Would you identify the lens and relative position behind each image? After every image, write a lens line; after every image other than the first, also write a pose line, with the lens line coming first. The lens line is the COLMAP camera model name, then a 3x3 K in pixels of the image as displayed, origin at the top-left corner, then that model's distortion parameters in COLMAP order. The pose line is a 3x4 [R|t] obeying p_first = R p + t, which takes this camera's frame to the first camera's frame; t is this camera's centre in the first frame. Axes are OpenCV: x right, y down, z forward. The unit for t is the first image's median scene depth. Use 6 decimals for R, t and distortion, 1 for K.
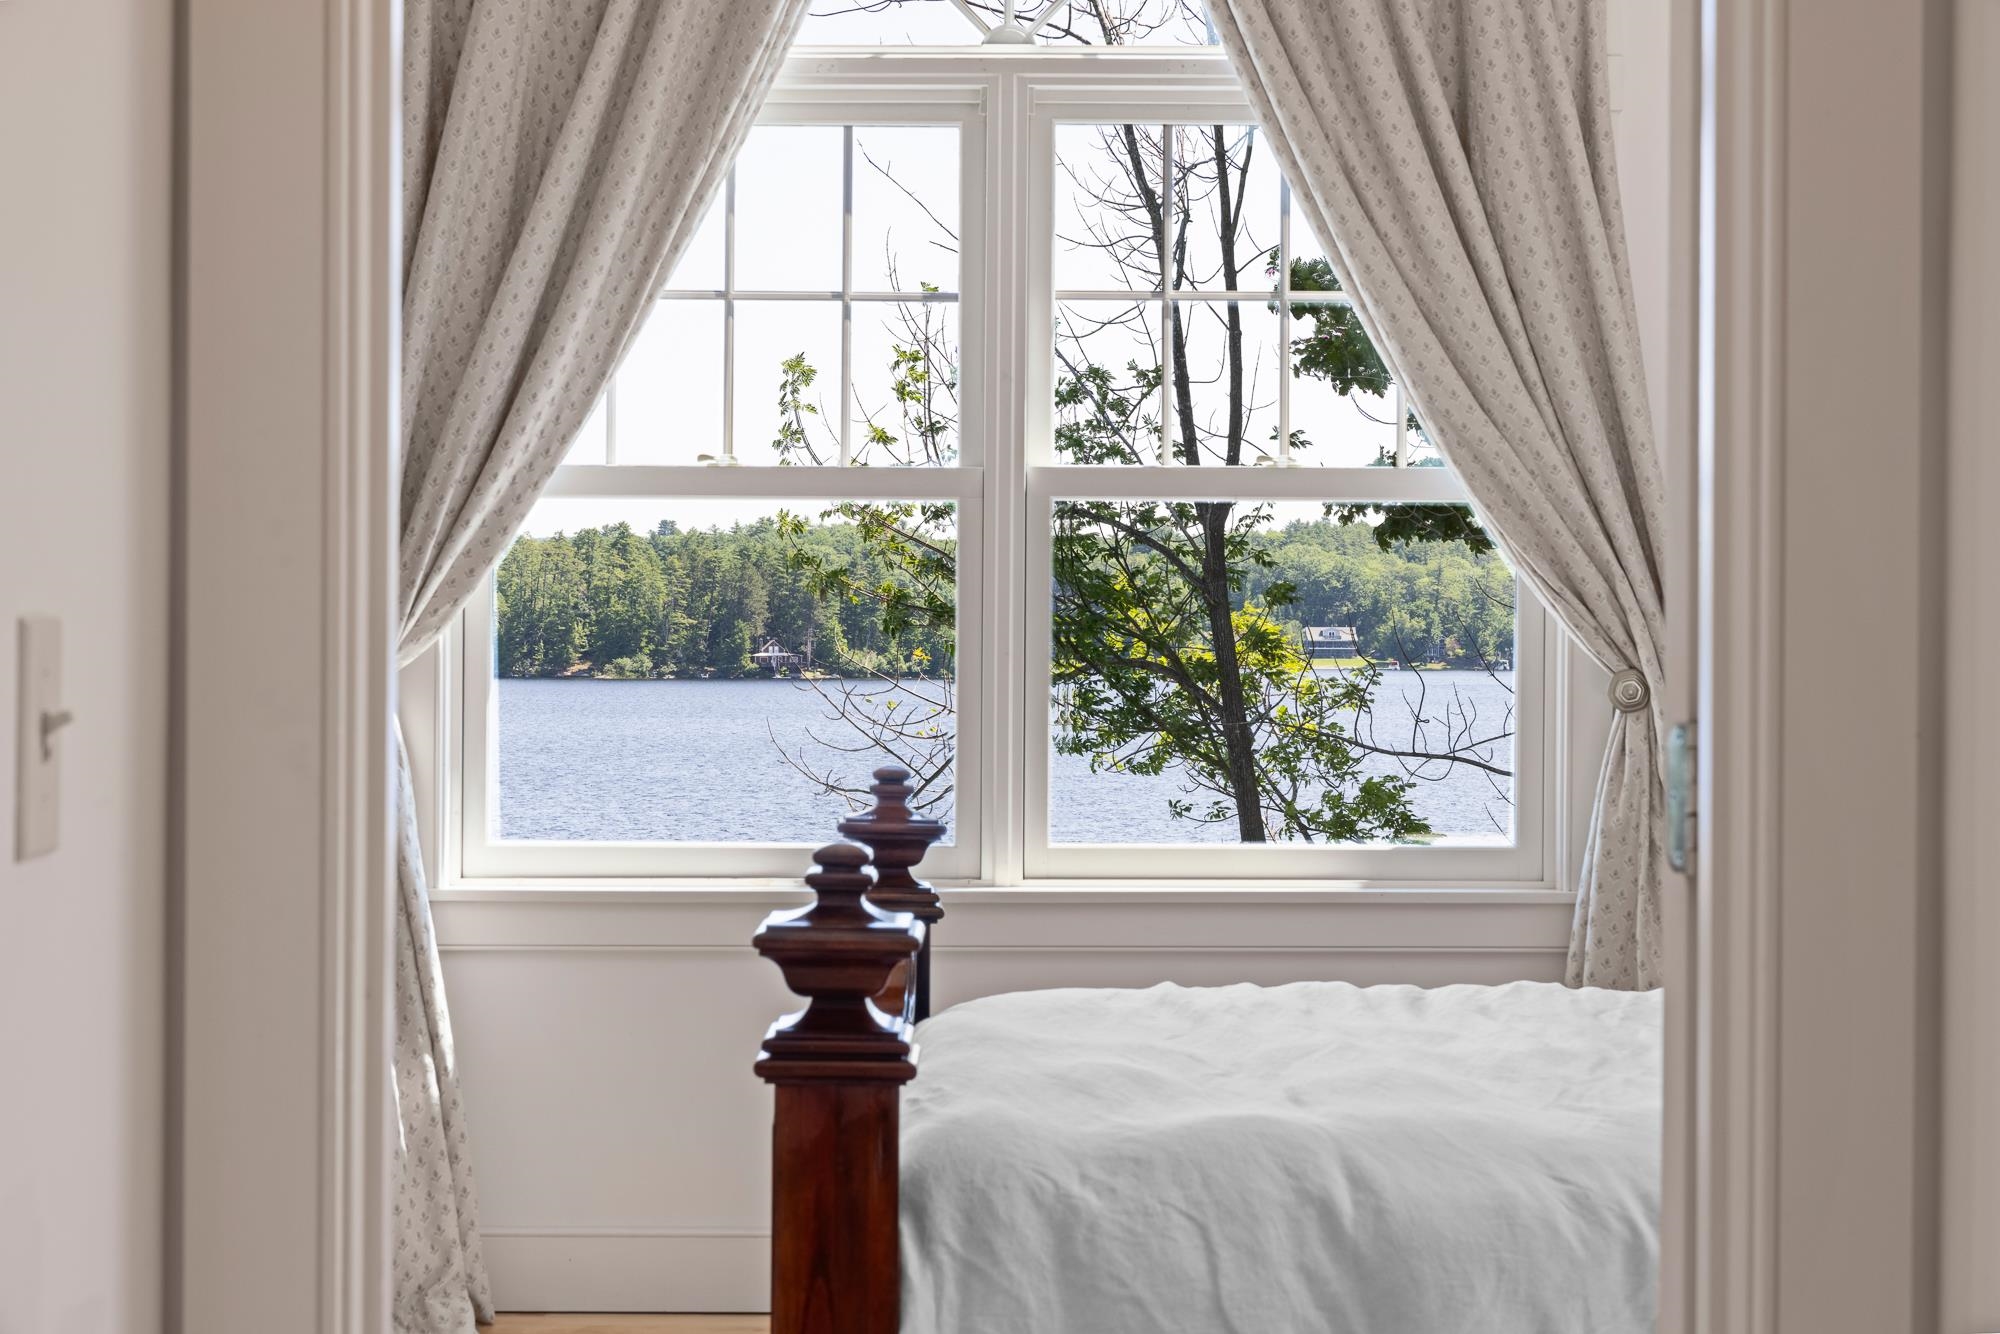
lens RADIAL K [[3875.7, 0, 1004.0], [0, 3875.7, 667.1], [0, 0, 1]] dist [-0.087135, 0.000000]
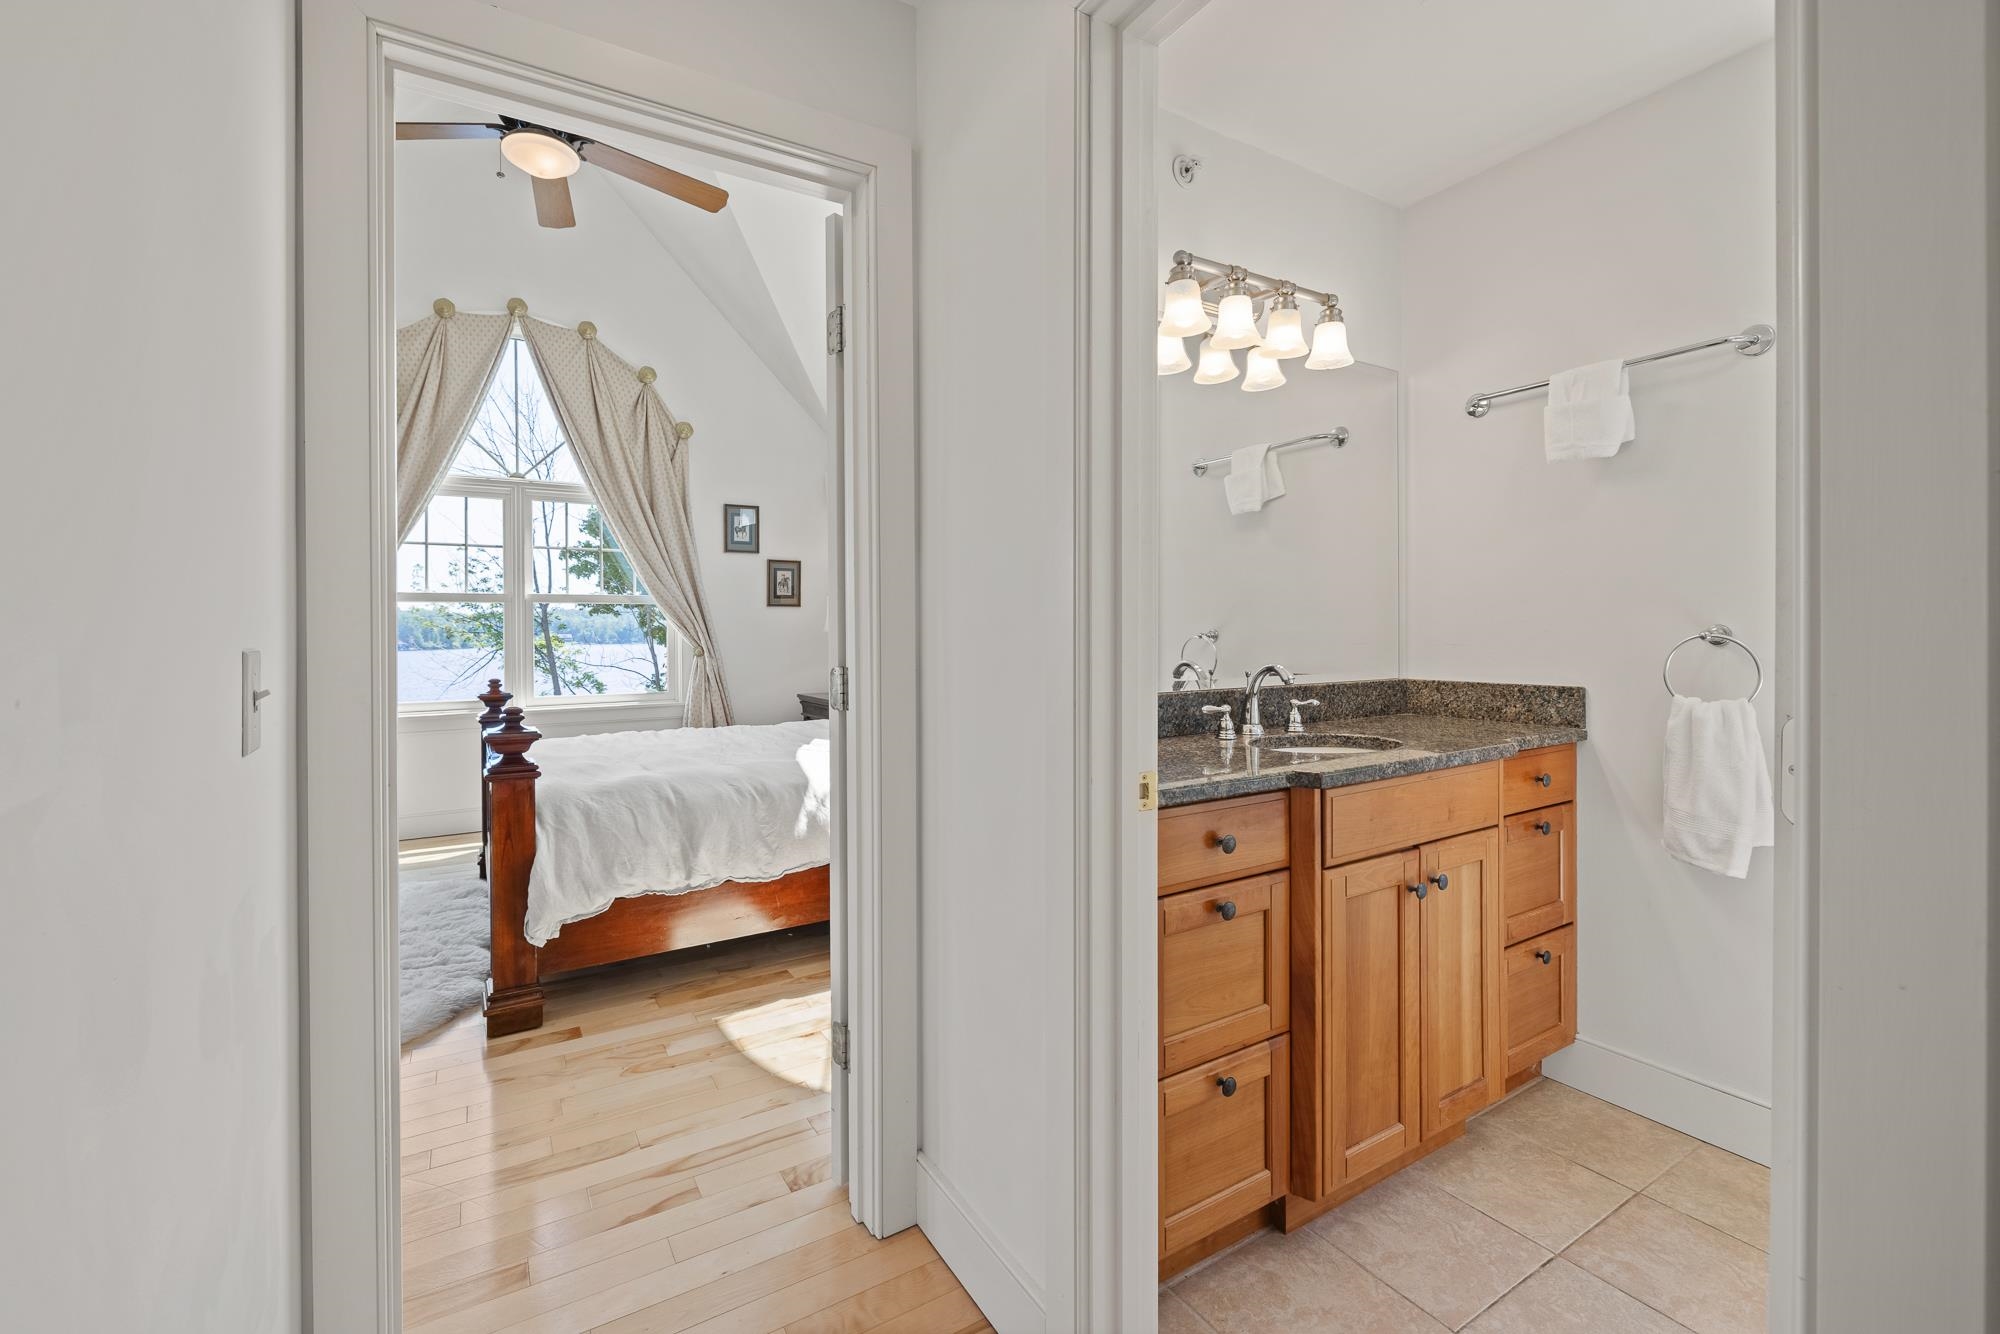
lens RADIAL K [[845.4, 0, 987.0], [0, 845.4, 633.9], [0, 0, 1]] dist [-0.002259, 0.000360]
pose [[0.853324, -0.012875, 0.521222, -0.039144], [0.017198, 0.999846, -0.003458, -0.003891], [-0.521097, 0.011915, 0.853414, 0.095439]]
